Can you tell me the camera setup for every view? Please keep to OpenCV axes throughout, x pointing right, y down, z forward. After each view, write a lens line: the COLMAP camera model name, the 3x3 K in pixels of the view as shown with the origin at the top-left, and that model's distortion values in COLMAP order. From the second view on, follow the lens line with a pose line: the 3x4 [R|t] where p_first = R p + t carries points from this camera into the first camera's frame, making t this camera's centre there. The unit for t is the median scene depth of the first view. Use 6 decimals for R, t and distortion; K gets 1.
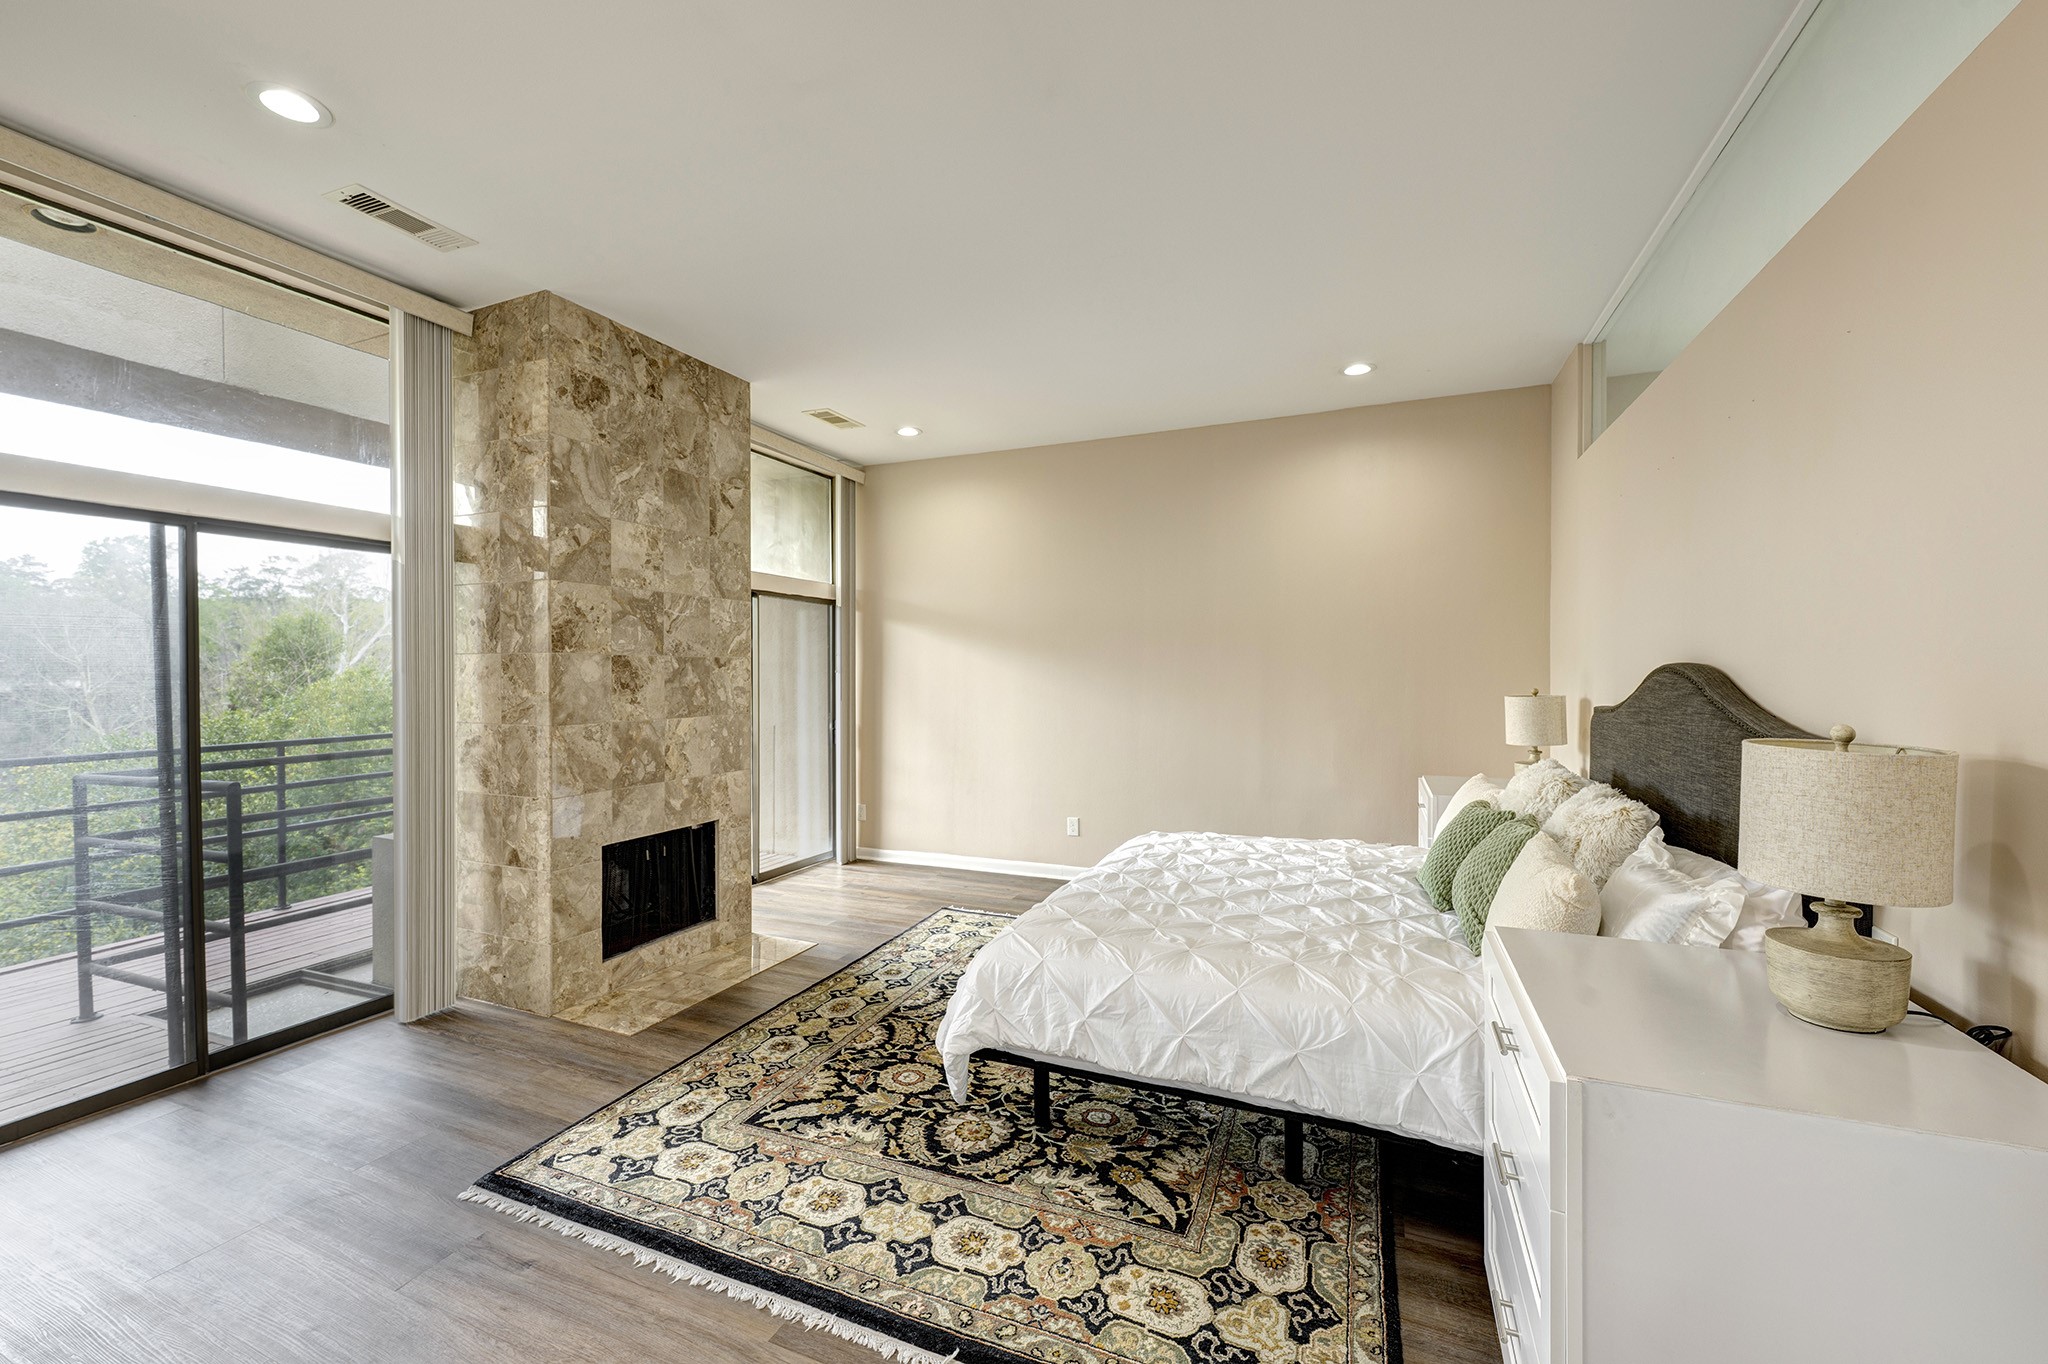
lens RADIAL K [[901.5, 0, 1024.0], [0, 901.5, 682.0], [0, 0, 1]] dist [0.000650, 0.000364]
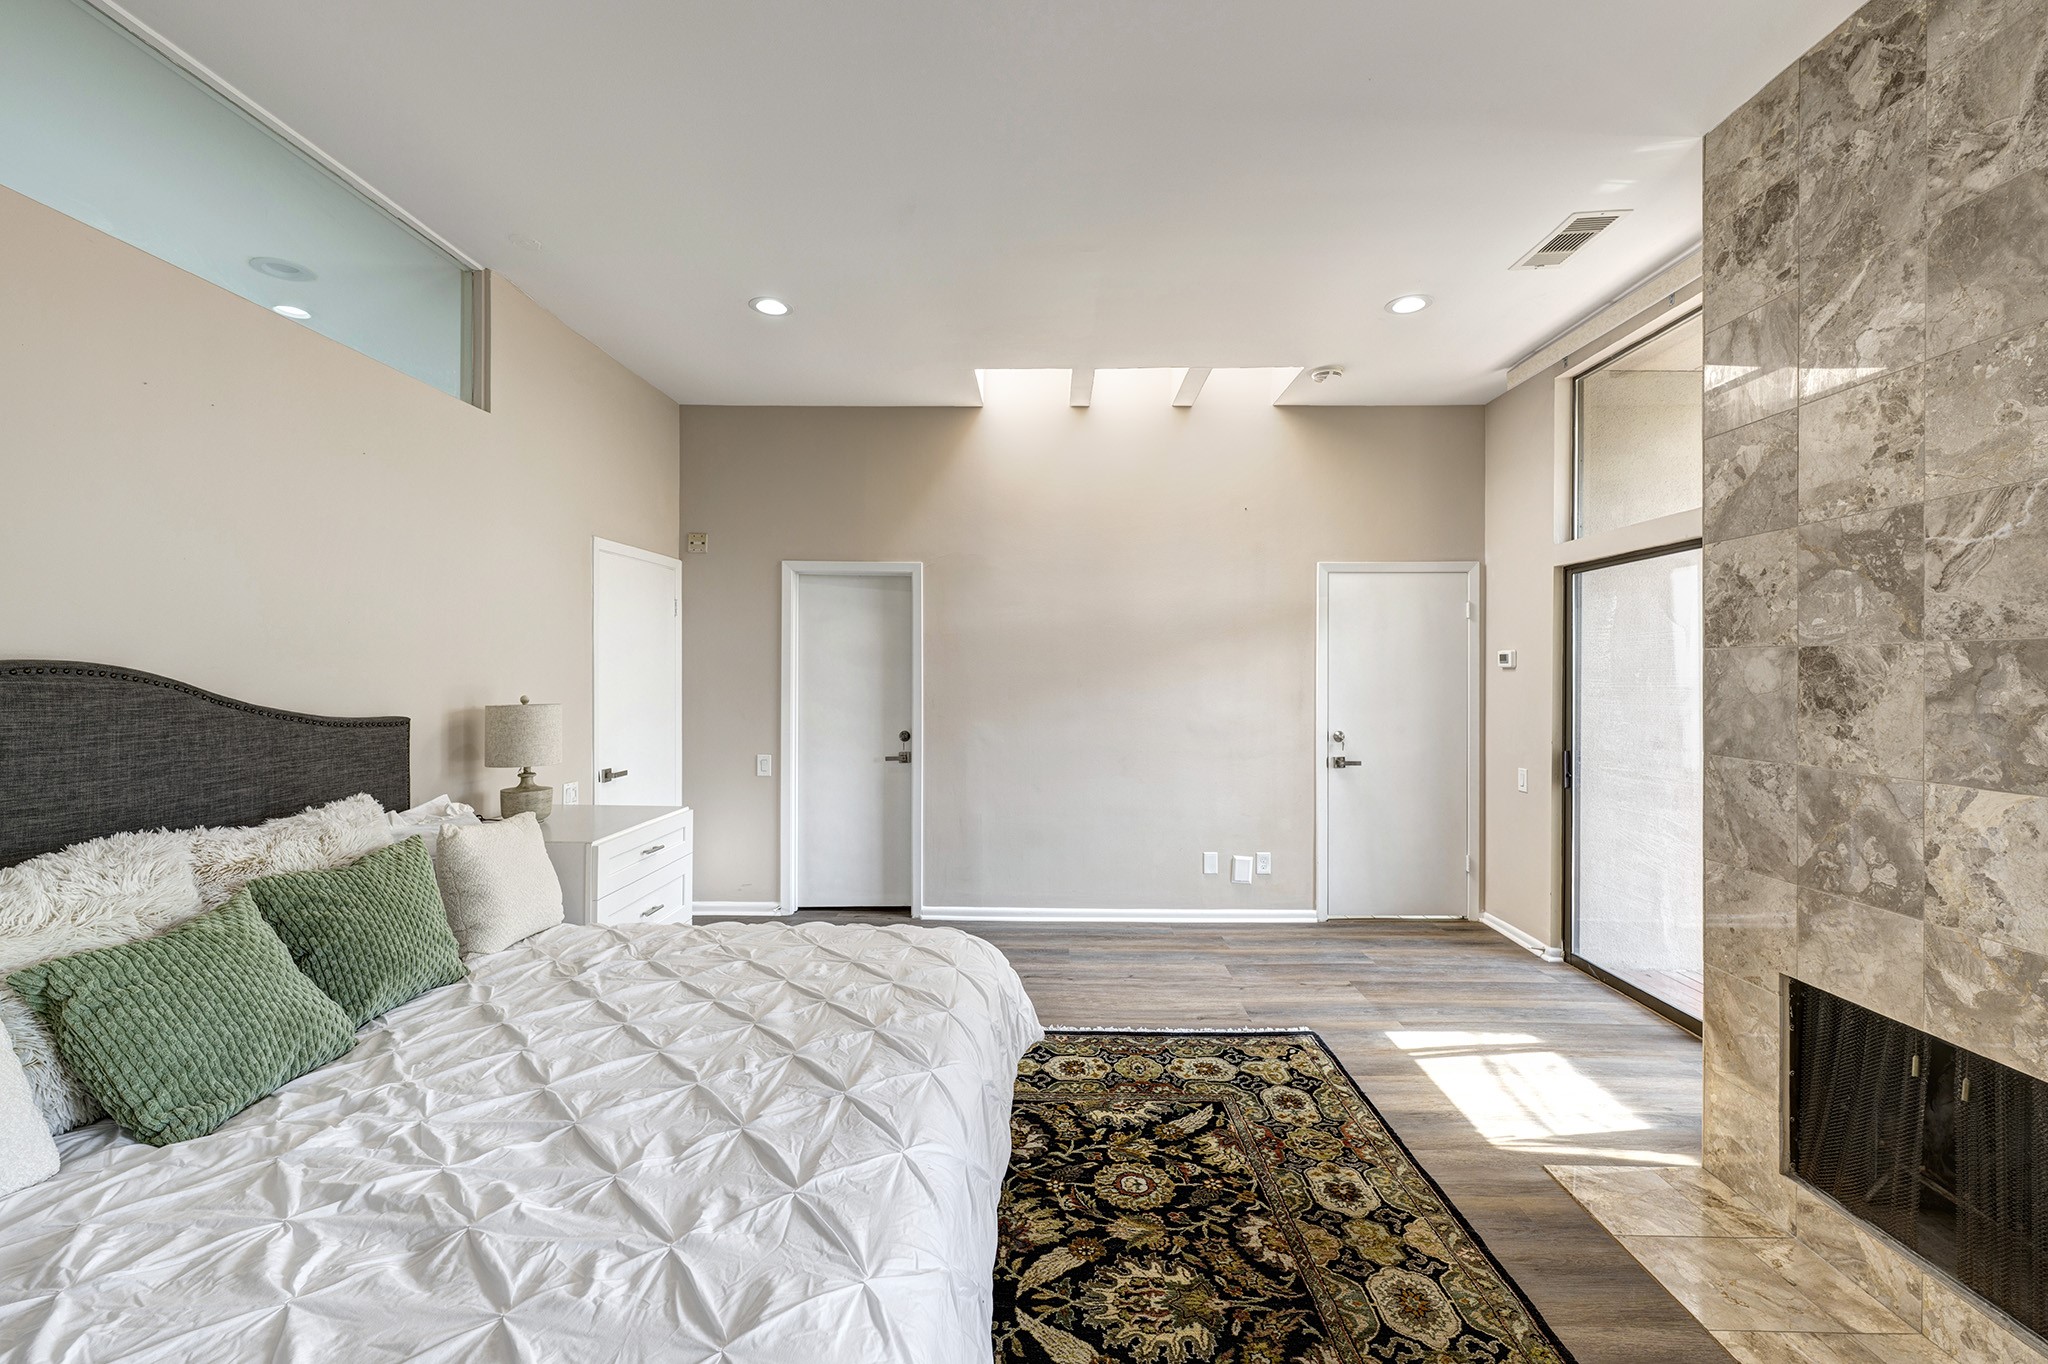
lens RADIAL K [[688.4, 0, 1031.0], [0, 688.4, 675.6], [0, 0, 1]] dist [0.000786, 0.000113]
pose [[-0.916537, -0.001234, -0.399947, 0.160474], [-0.007715, 0.999864, 0.014594, -0.014750], [0.399874, 0.016461, -0.916422, 1.217315]]
